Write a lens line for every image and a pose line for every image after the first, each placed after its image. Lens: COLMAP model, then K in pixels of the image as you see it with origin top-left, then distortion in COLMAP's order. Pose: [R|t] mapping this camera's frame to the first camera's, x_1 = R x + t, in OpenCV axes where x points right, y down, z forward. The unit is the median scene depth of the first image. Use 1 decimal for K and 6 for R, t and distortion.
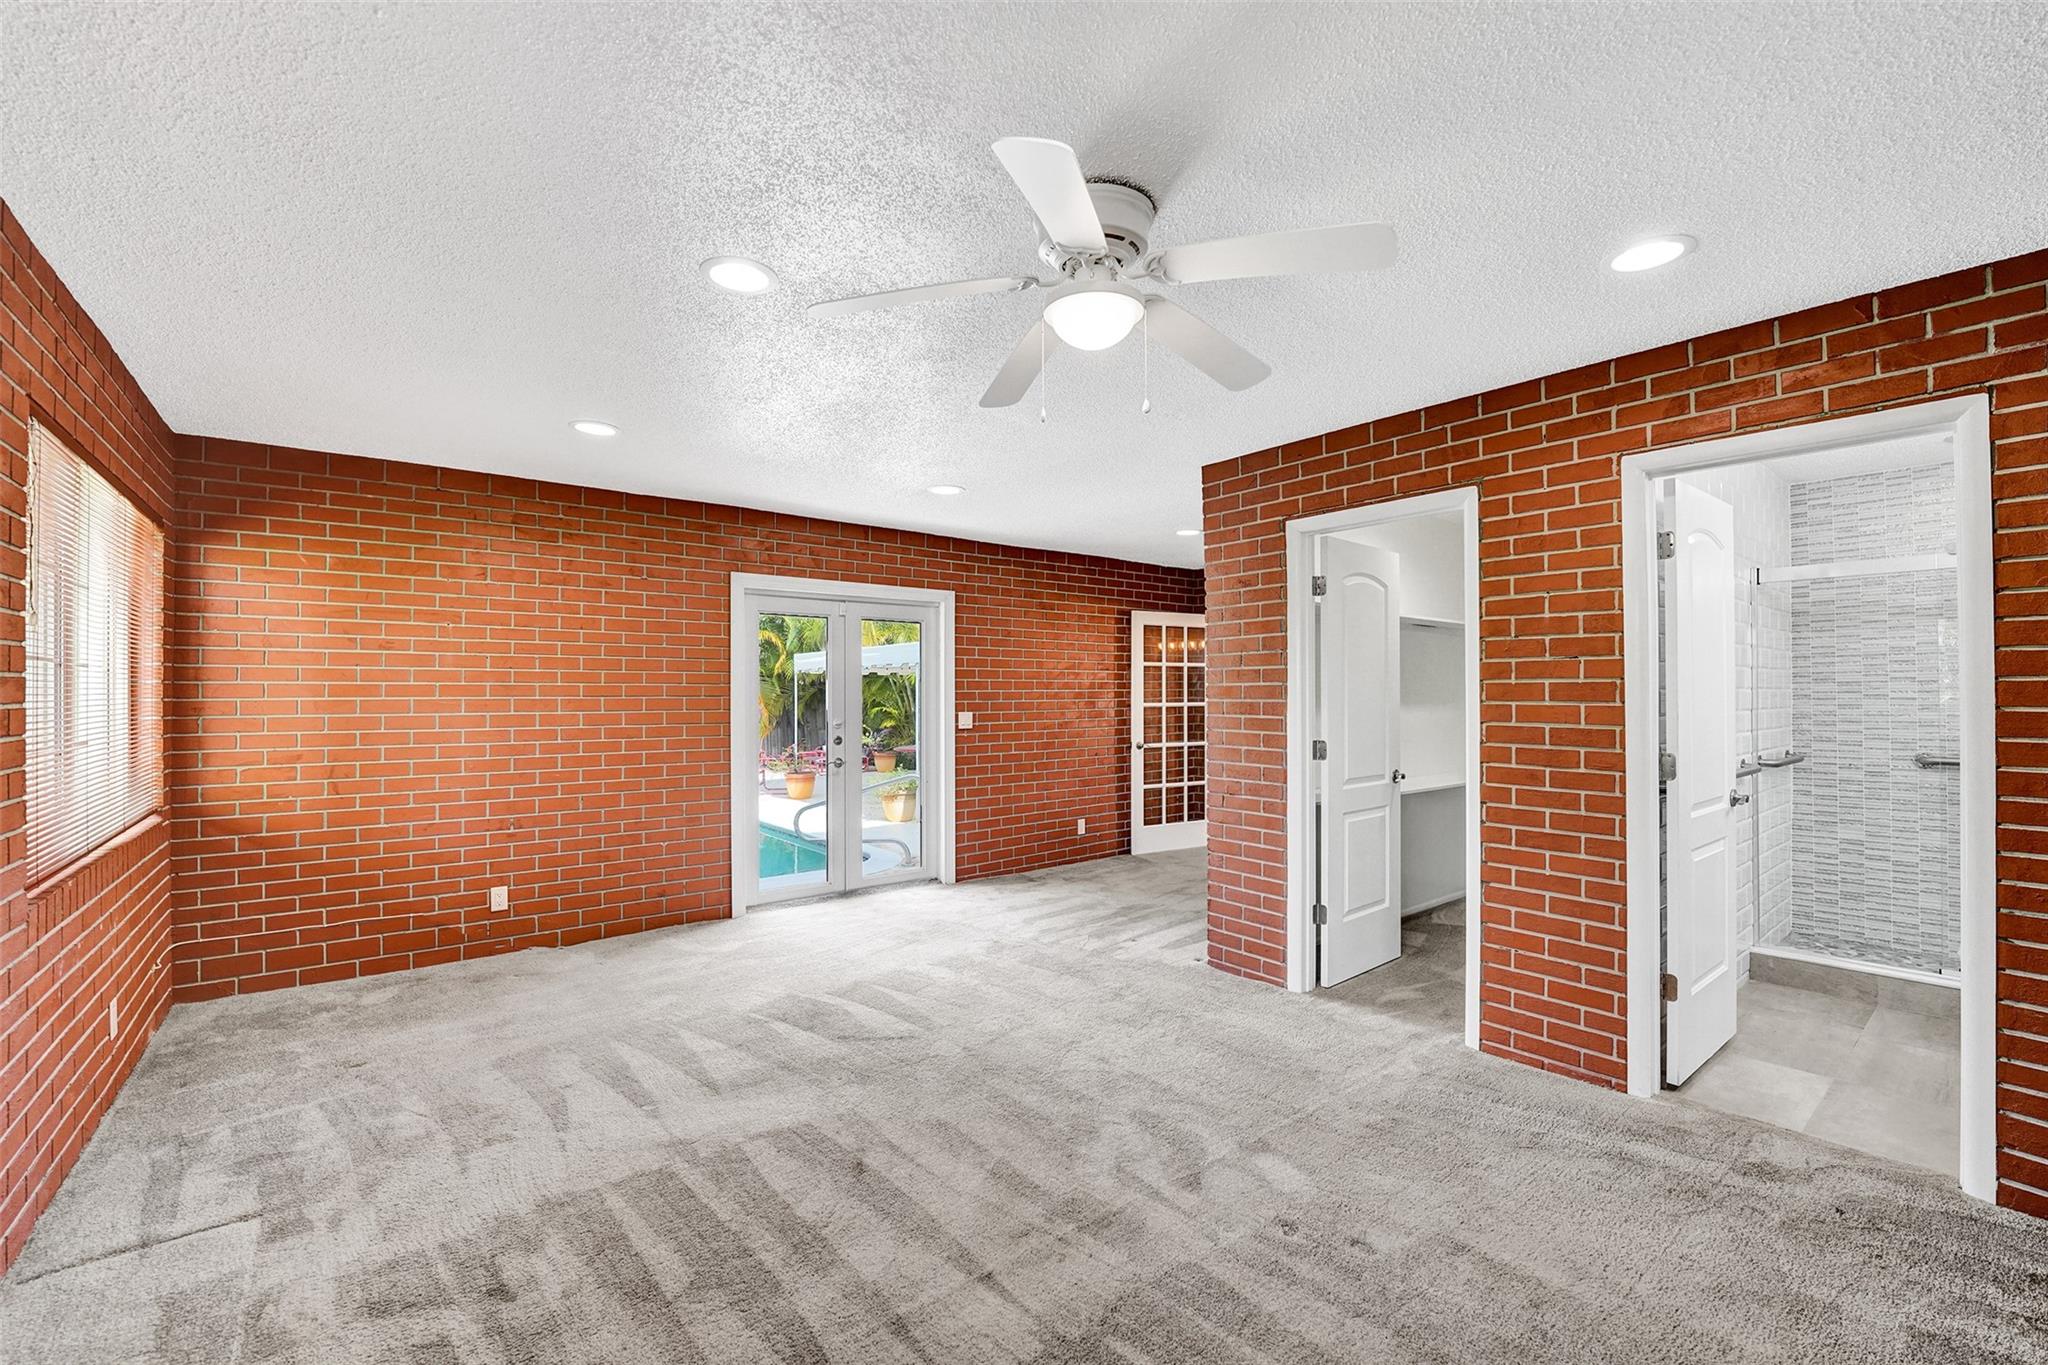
lens RADIAL K [[857.6, 0, 995.8], [0, 857.6, 691.8], [0, 0, 1]] dist [-0.026092, 0.000309]
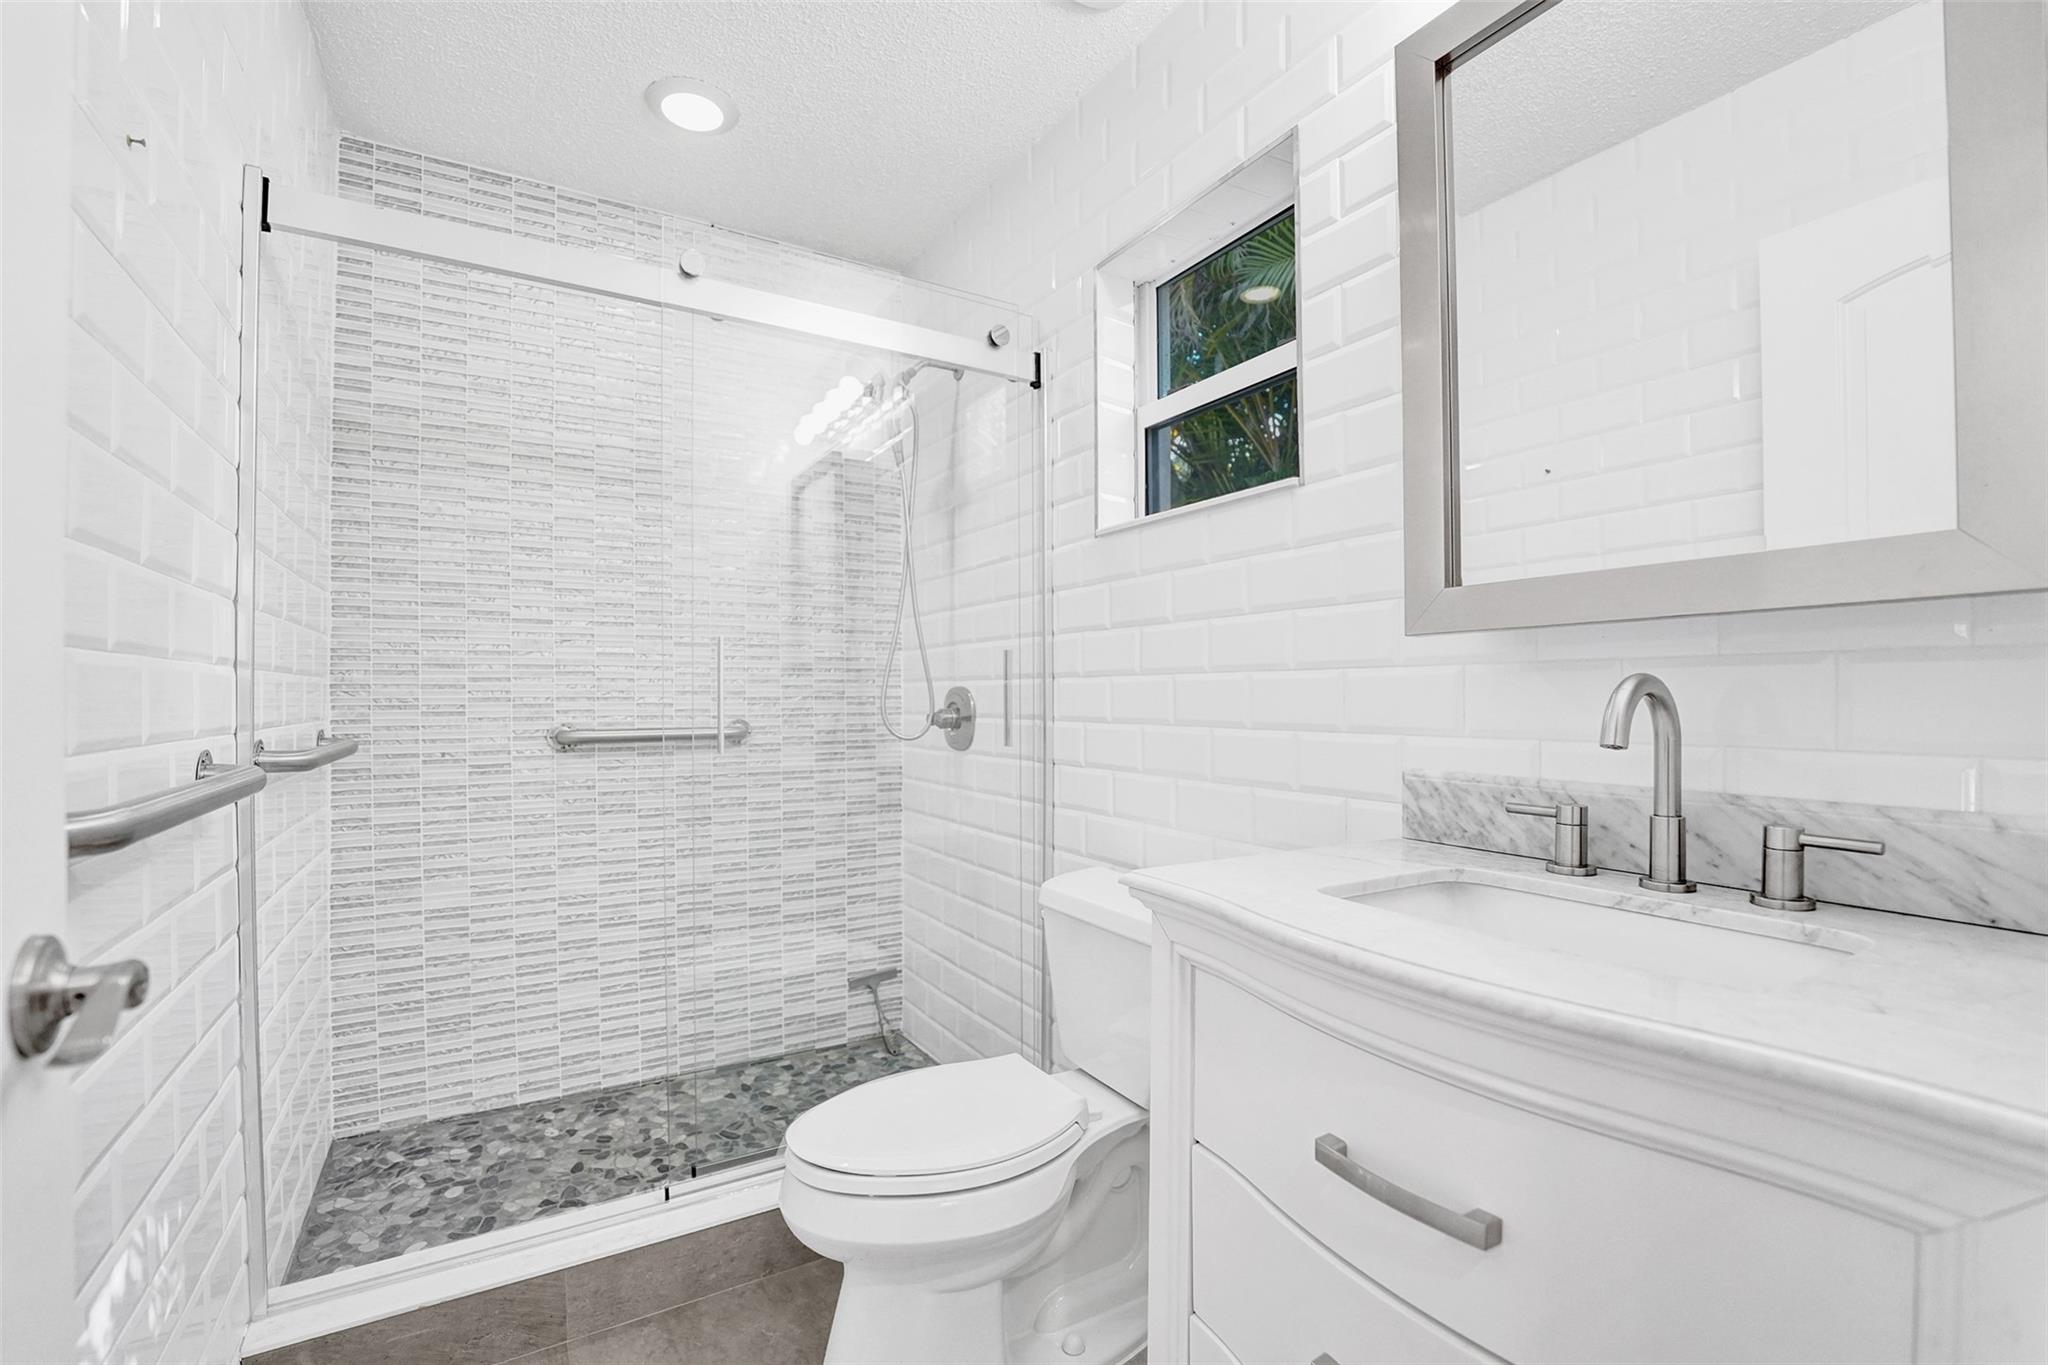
lens RADIAL K [[857.6, 0, 995.8], [0, 857.6, 691.8], [0, 0, 1]] dist [-0.026092, 0.000309]
pose [[0.107869, 0.009900, 0.994116, 0.573950], [-0.000482, 0.999951, -0.009906, 0.056209], [-0.994165, 0.000590, 0.107869, 0.633030]]
